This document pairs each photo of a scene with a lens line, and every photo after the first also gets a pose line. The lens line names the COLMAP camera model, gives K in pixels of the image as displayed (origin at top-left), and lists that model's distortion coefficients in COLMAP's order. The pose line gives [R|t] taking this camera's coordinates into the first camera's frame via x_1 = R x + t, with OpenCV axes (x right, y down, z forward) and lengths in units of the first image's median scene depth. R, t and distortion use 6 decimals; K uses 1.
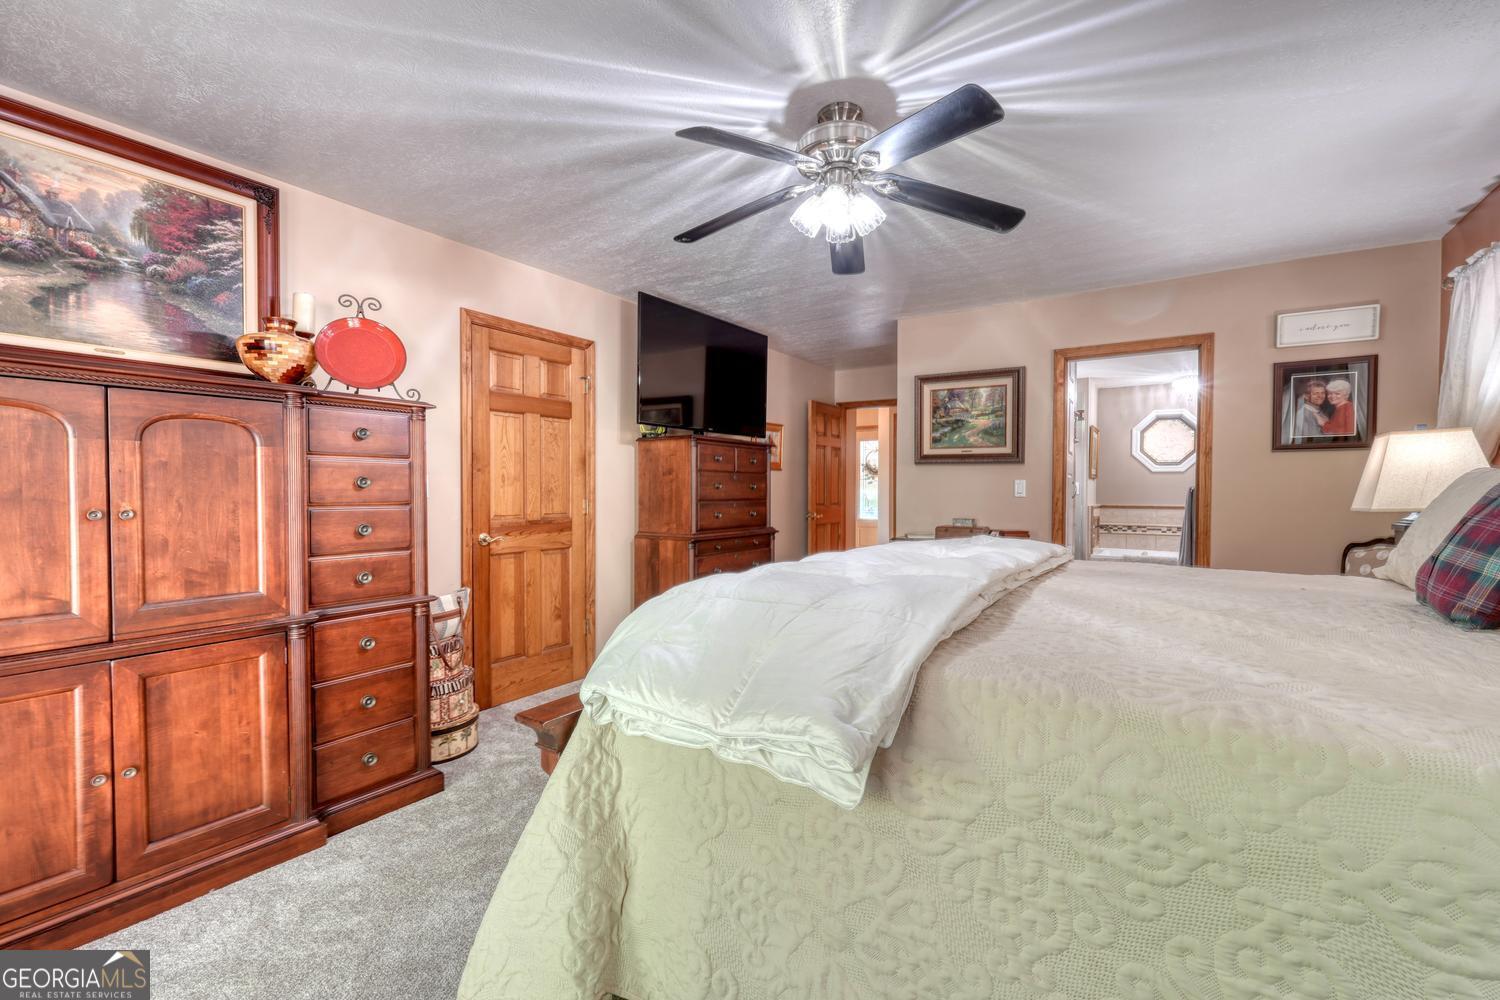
lens RADIAL K [[632.9, 0, 757.4], [0, 632.9, 495.8], [0, 0, 1]] dist [-0.008061, 0.002999]
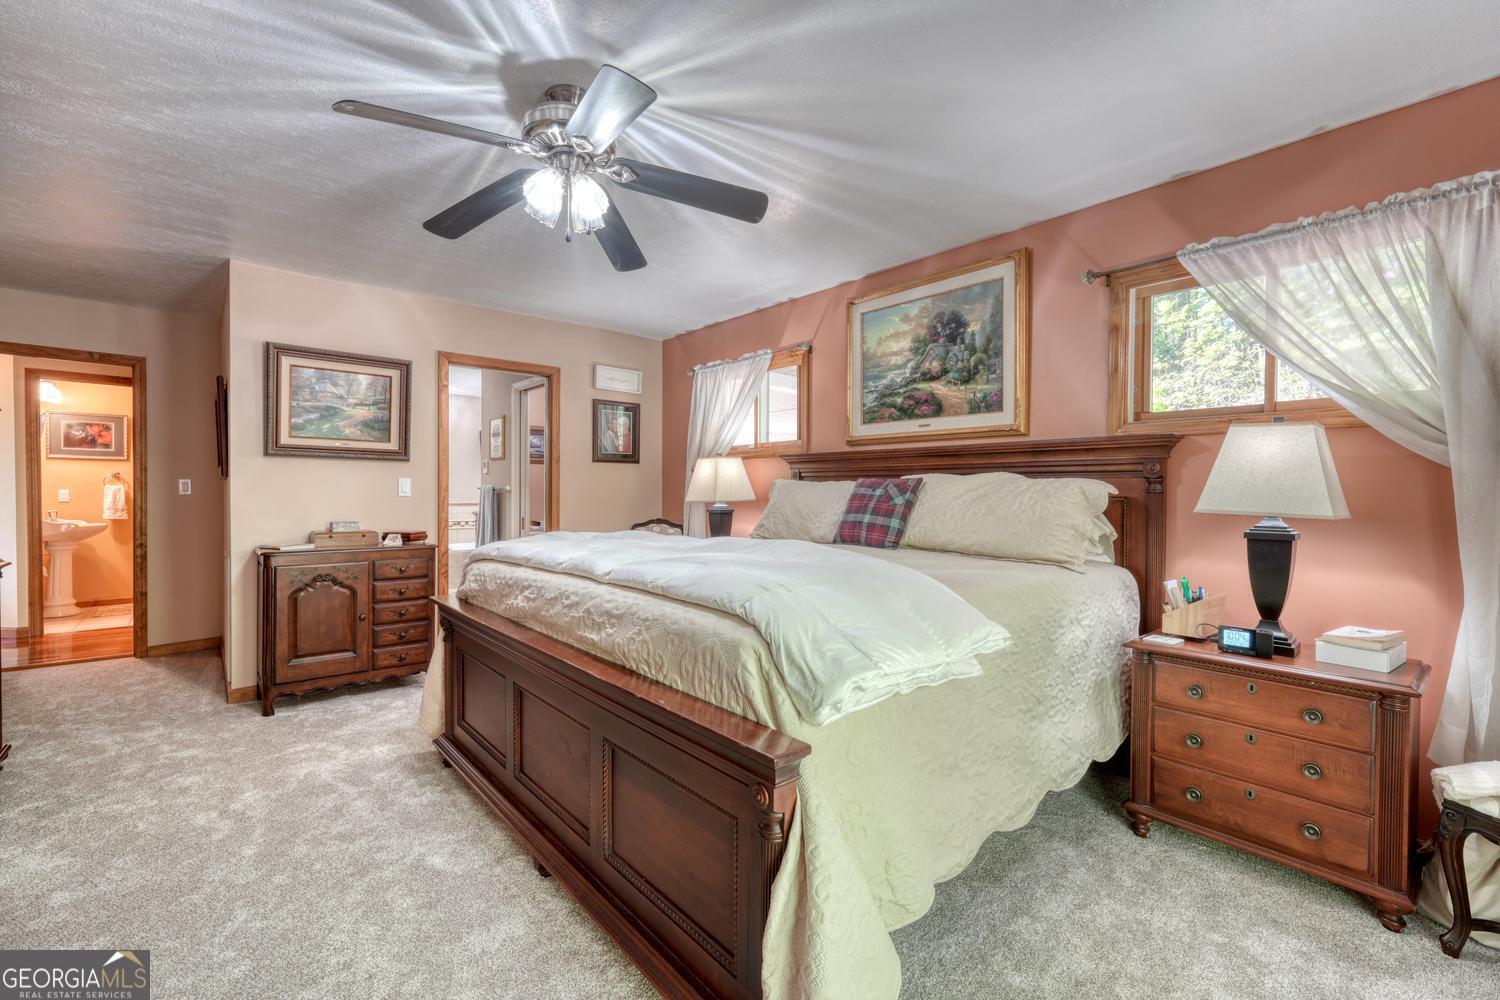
lens RADIAL K [[632.9, 0, 746.2], [0, 632.9, 494.5], [0, 0, 1]] dist [-0.008061, 0.002999]
pose [[0.266698, -0.008018, 0.963747, -0.364683], [0.006091, 0.999959, 0.006633, -0.004183], [-0.963761, 0.004101, 0.266736, 0.245388]]
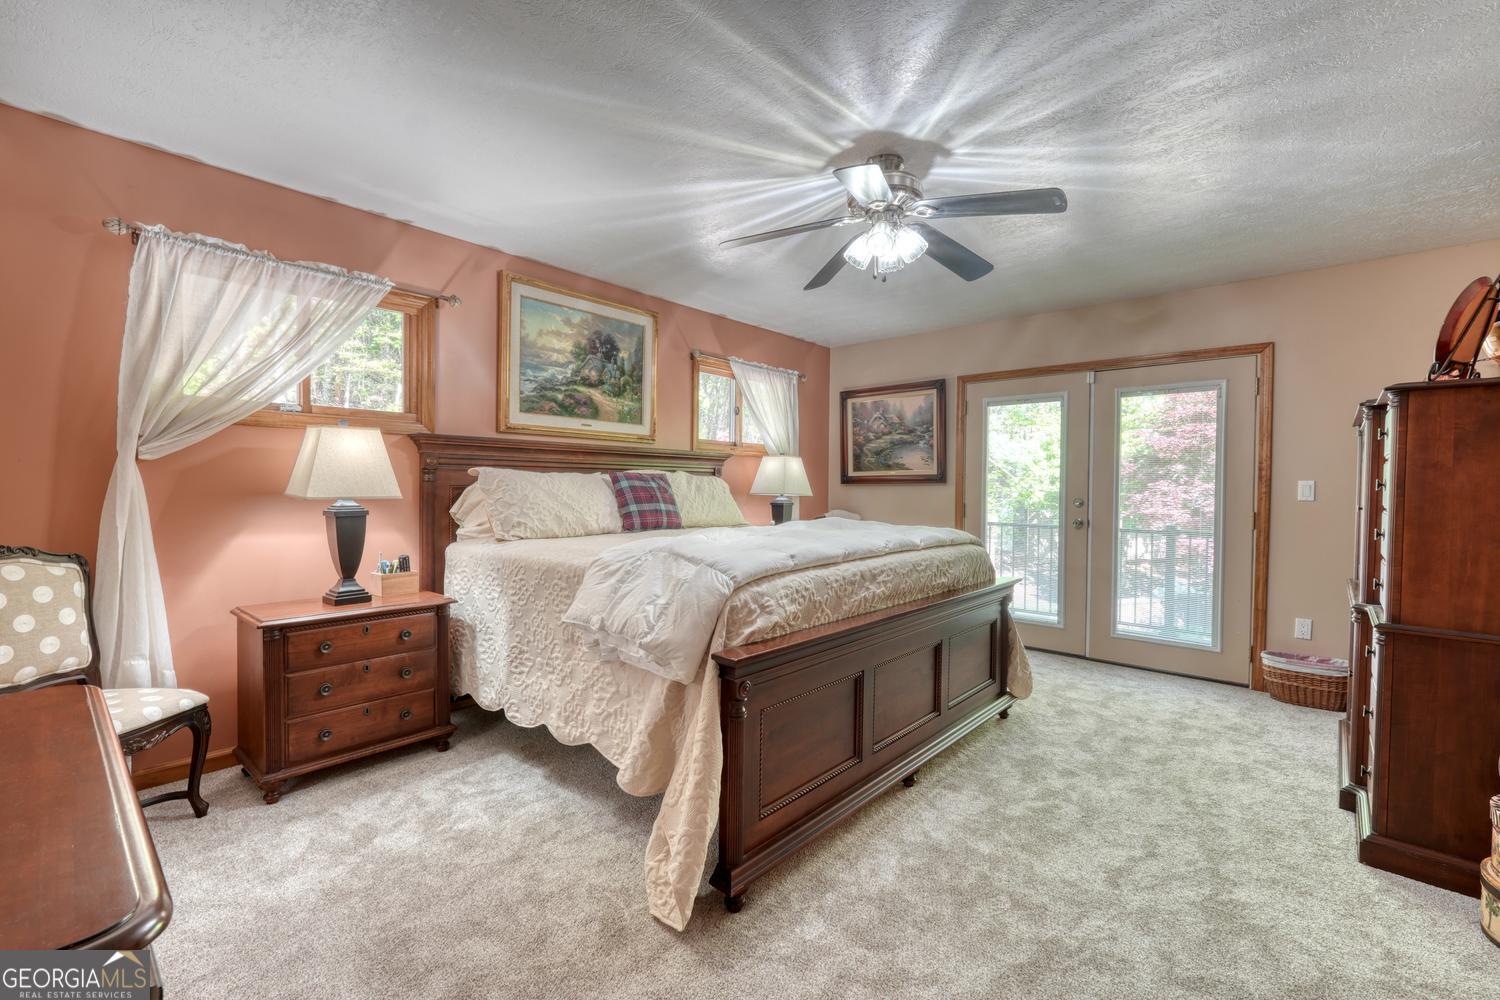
lens RADIAL K [[632.9, 0, 743.9], [0, 632.9, 500.1], [0, 0, 1]] dist [-0.008061, 0.002999]
pose [[-0.988631, -0.021130, 0.148870, 0.096684], [-0.015614, 0.999151, 0.038126, -0.014438], [-0.149549, 0.035368, -0.988122, 1.098875]]
